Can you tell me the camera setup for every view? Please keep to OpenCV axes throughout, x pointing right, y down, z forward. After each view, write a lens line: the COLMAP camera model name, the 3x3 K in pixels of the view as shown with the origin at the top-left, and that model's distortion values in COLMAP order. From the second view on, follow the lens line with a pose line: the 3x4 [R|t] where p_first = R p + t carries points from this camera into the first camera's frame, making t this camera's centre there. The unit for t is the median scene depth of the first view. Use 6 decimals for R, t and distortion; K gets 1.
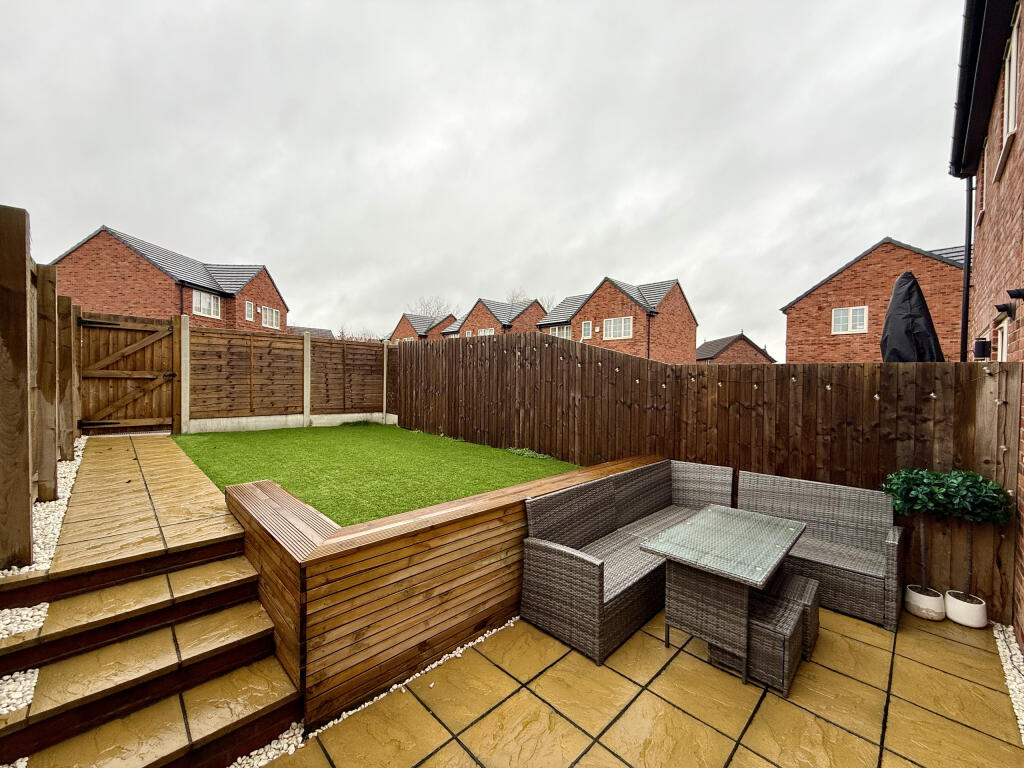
lens RADIAL K [[410.0, 0, 511.8], [0, 410.0, 384.3], [0, 0, 1]] dist [0.002506, -0.000485]
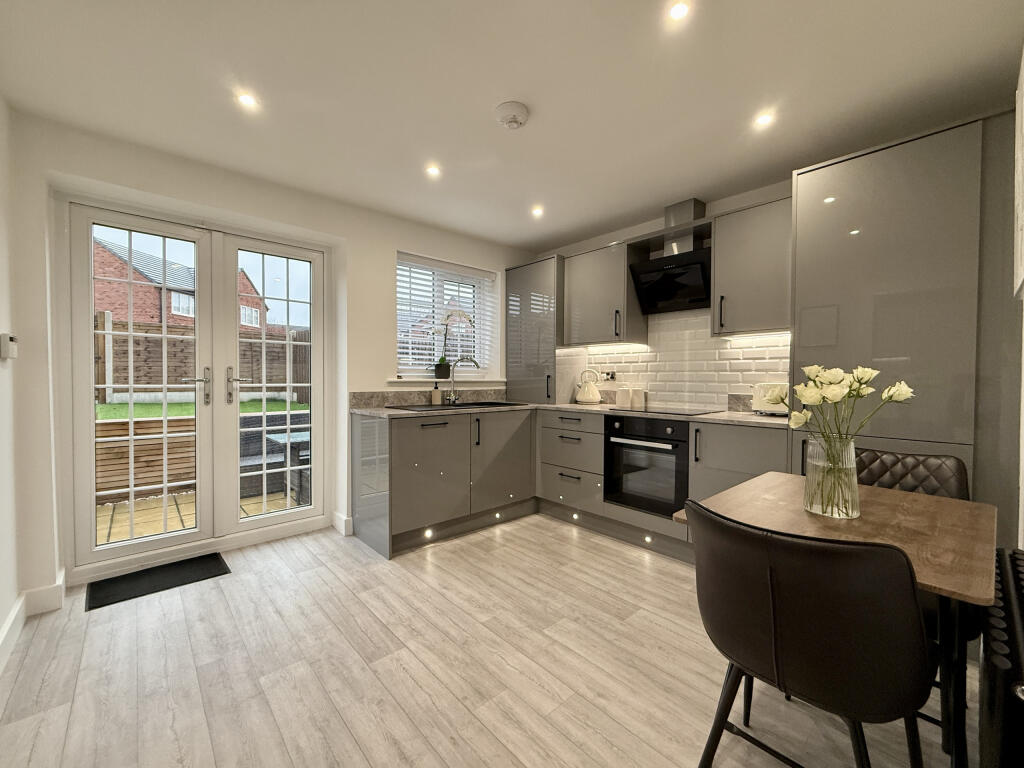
lens RADIAL K [[410.0, 0, 511.5], [0, 410.0, 383.7], [0, 0, 1]] dist [0.002506, -0.000485]
pose [[0.999459, -0.006198, -0.032301, 0.386087], [0.006331, 0.999972, 0.004019, 0.046463], [0.032275, -0.004221, 0.999470, -0.186889]]
